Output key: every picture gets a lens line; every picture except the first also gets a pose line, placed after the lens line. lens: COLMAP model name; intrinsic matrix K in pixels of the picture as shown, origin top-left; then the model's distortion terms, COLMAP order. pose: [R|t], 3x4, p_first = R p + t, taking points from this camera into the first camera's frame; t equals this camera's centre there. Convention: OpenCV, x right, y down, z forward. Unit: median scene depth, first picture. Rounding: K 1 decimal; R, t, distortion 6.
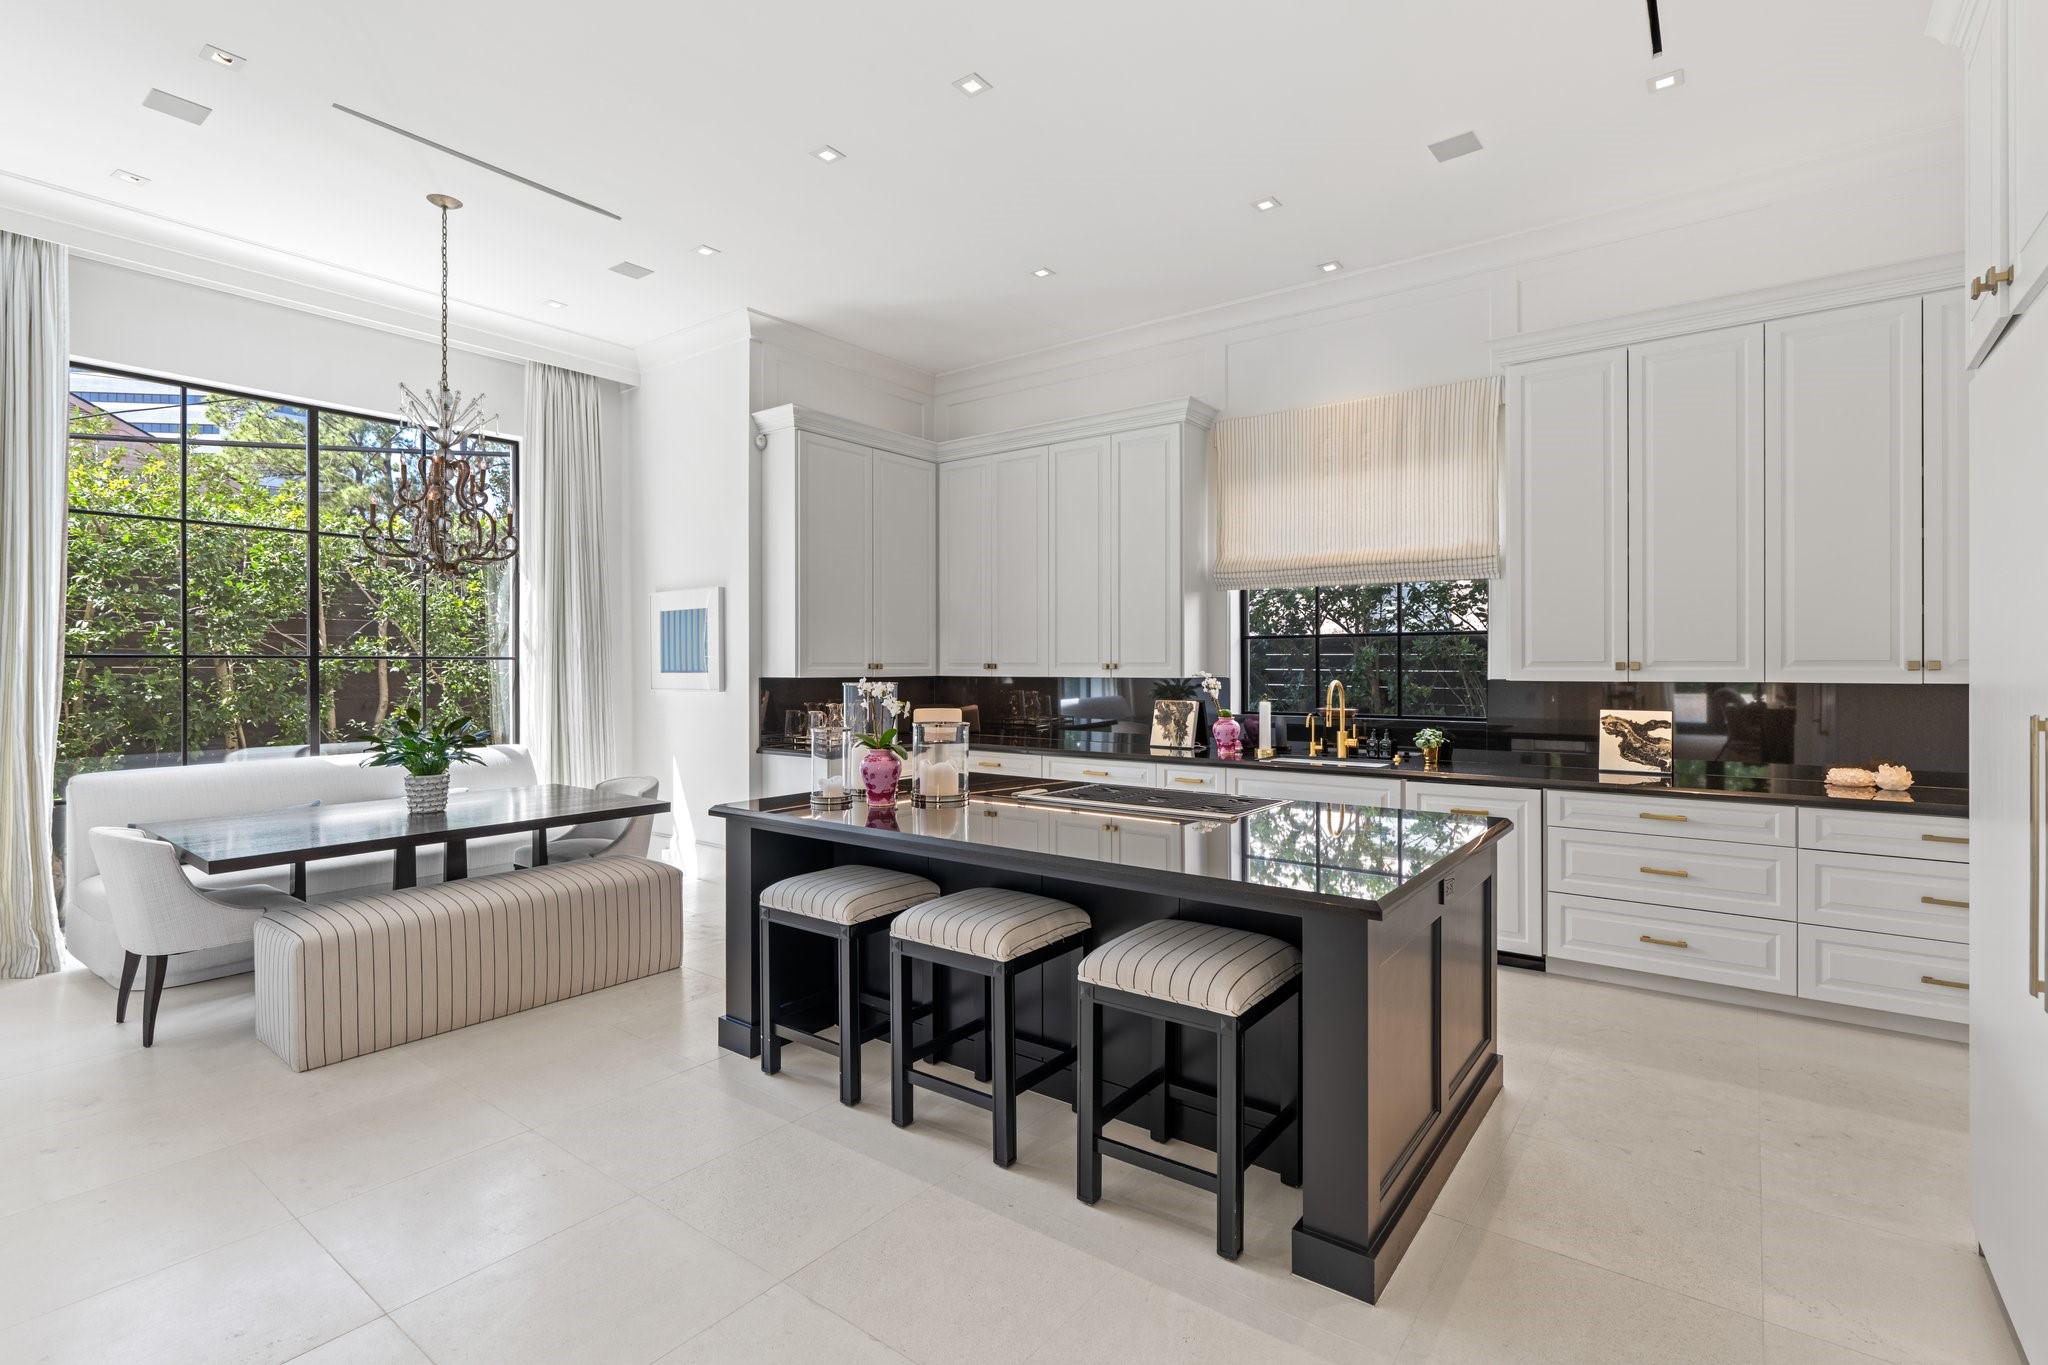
lens RADIAL K [[938.6, 0, 1003.7], [0, 938.6, 663.3], [0, 0, 1]] dist [-0.009256, 0.003301]
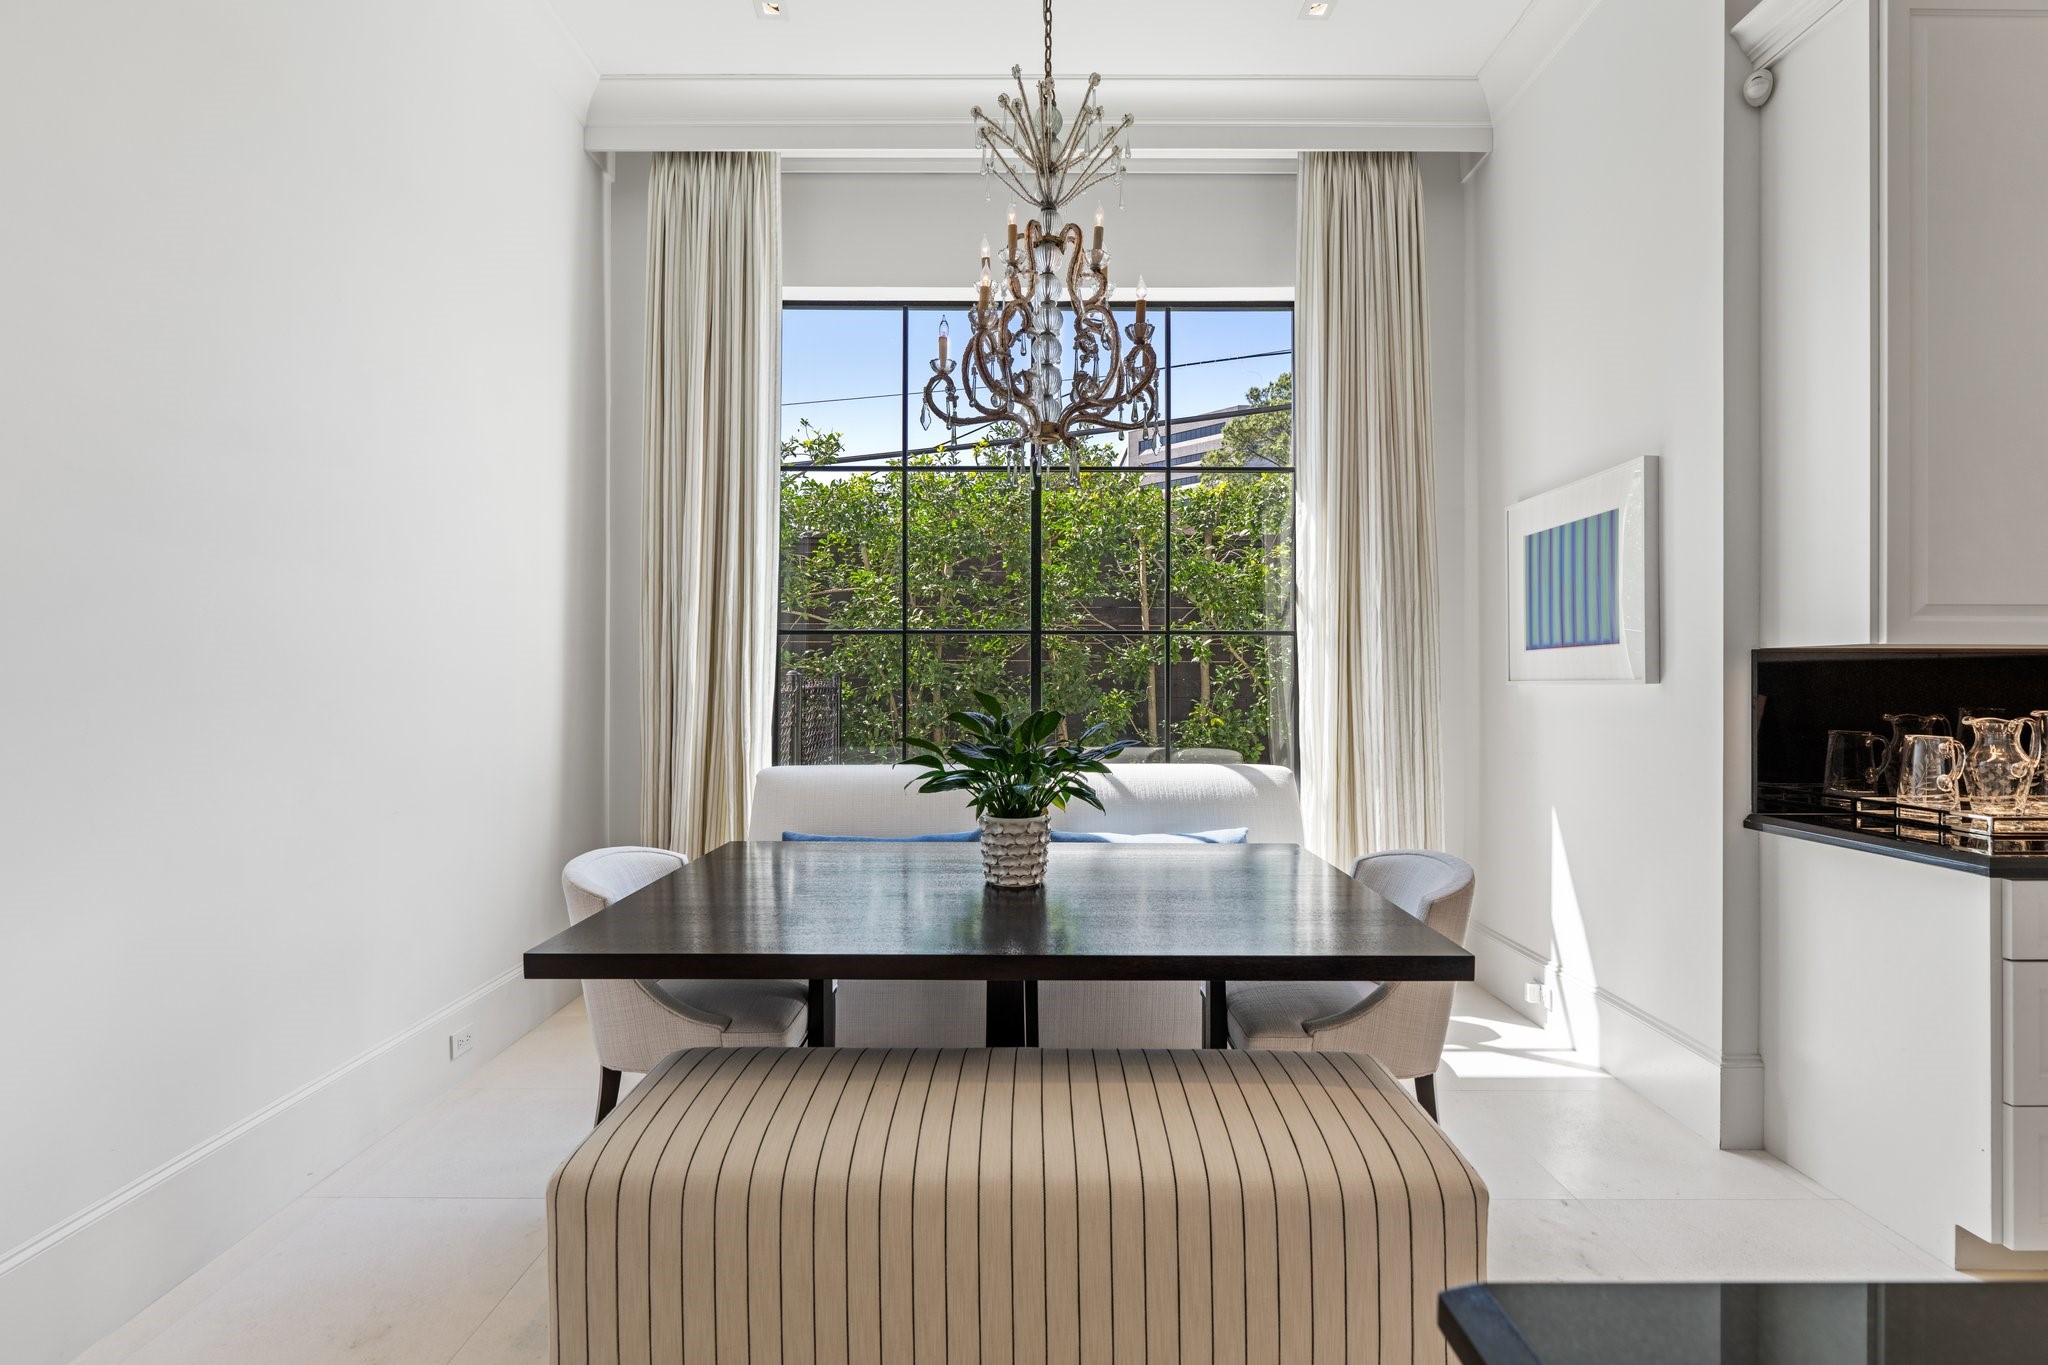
lens RADIAL K [[938.6, 0, 1023.8], [0, 938.6, 681.6], [0, 0, 1]] dist [-0.009256, 0.003301]
pose [[0.618170, 0.004074, -0.786034, -0.145725], [-0.001050, 0.999990, 0.004356, 0.030823], [0.786044, -0.001867, 0.618168, 0.528432]]
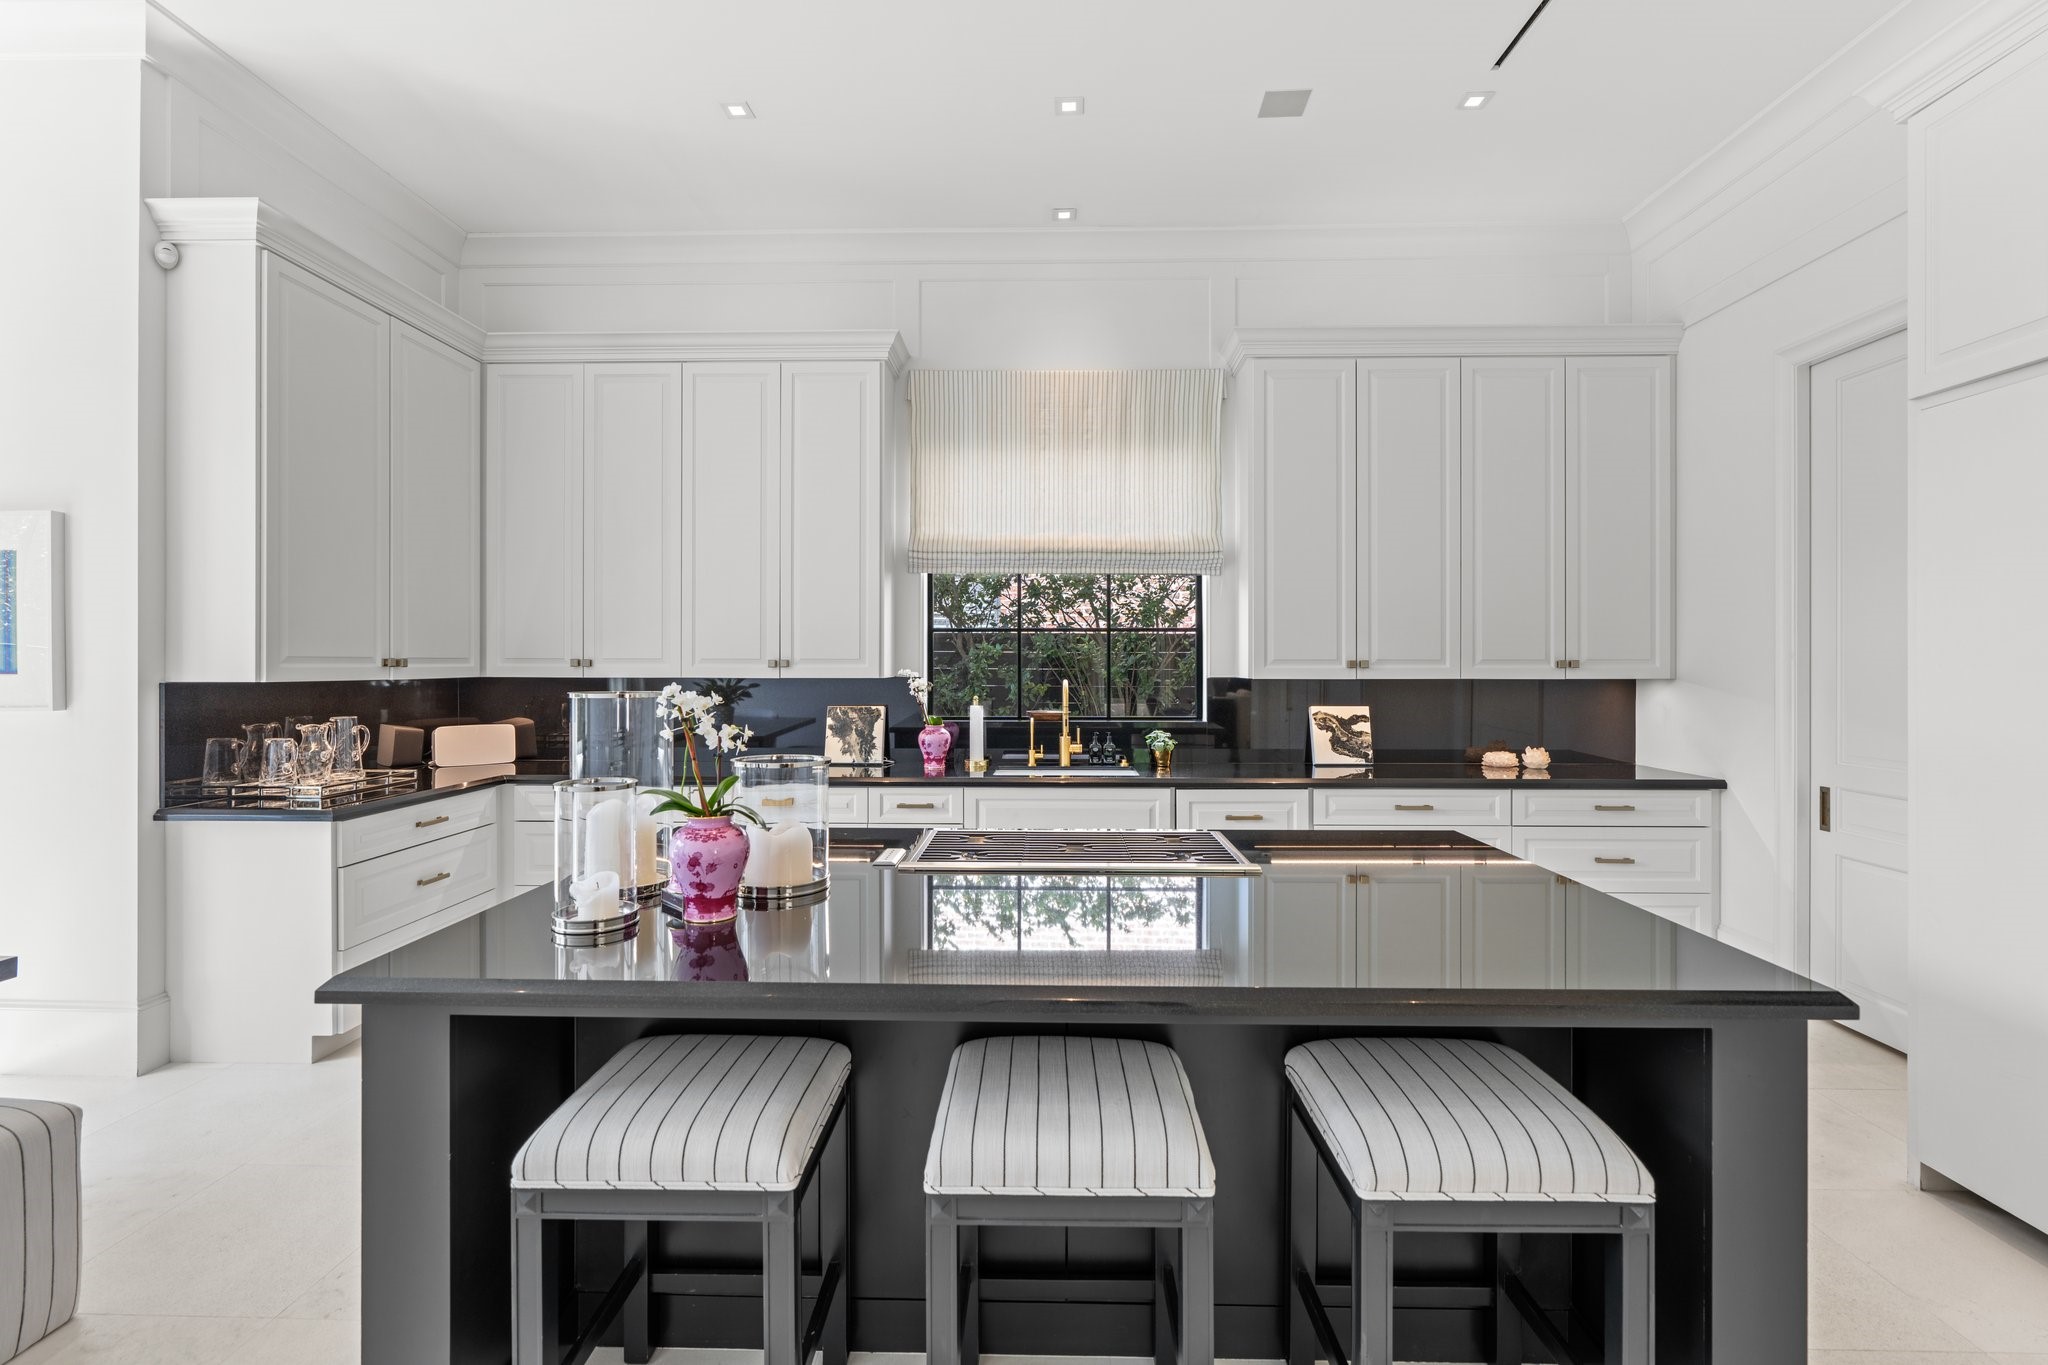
lens RADIAL K [[938.6, 0, 1022.8], [0, 938.6, 661.6], [0, 0, 1]] dist [-0.009256, 0.003301]
pose [[0.808825, 0.002688, 0.588043, -0.190330], [-0.003560, 0.999994, 0.000325, 0.000811], [-0.588038, -0.002356, 0.808830, 0.284084]]
